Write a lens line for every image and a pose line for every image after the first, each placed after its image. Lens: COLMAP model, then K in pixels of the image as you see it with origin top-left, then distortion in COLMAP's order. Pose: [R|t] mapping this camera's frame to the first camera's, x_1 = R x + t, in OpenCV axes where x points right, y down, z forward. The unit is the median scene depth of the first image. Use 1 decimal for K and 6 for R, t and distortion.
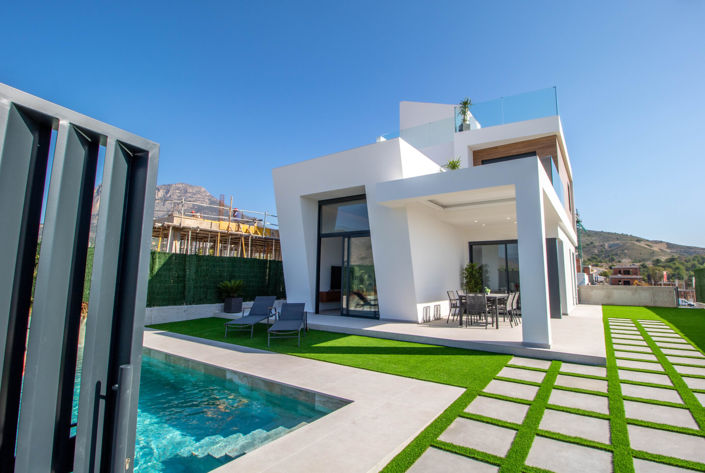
lens RADIAL K [[344.0, 0, 359.0], [0, 344.0, 232.4], [0, 0, 1]] dist [-0.007797, -0.007484]
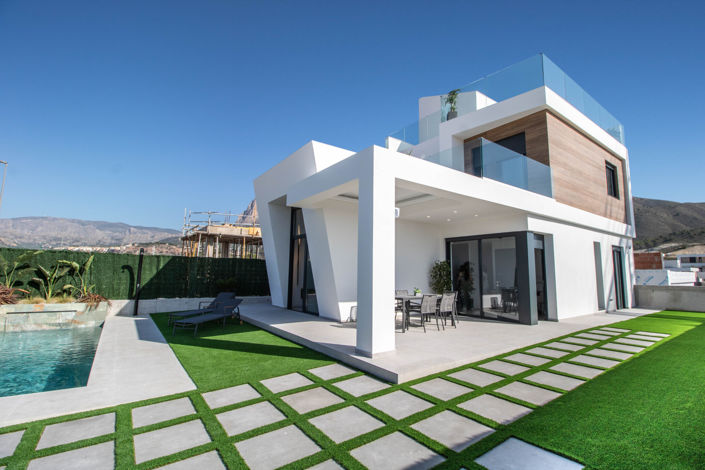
lens RADIAL K [[321.4, 0, 352.1], [0, 321.4, 231.8], [0, 0, 1]] dist [-0.013872, -0.005321]
pose [[0.944743, -0.042649, -0.325027, 0.484397], [0.043257, 0.999050, -0.005357, 0.006504], [0.324946, -0.008998, 0.945690, 0.117292]]
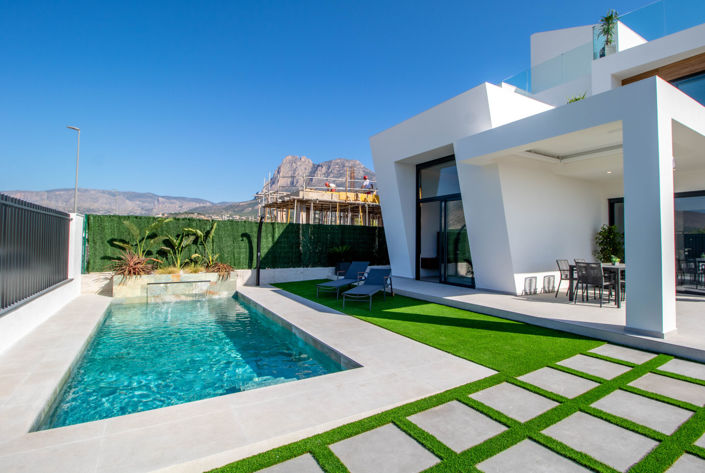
lens RADIAL K [[344.0, 0, 356.6], [0, 344.0, 231.8], [0, 0, 1]] dist [-0.007797, -0.007484]
pose [[0.909846, -0.016062, -0.414636, 0.155241], [0.056404, 0.994763, 0.085235, 0.003972], [0.411095, -0.100938, 0.905987, 0.045974]]
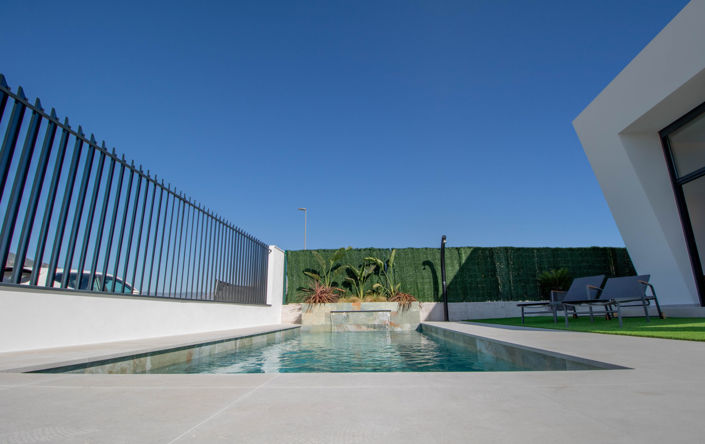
lens RADIAL K [[331.9, 0, 358.4], [0, 331.9, 228.6], [0, 0, 1]] dist [0.000450, -0.000529]
pose [[0.530266, -0.230450, -0.815911, 0.061829], [0.138162, 0.972974, -0.185020, 0.149384], [0.836498, -0.014618, 0.547775, 0.221297]]
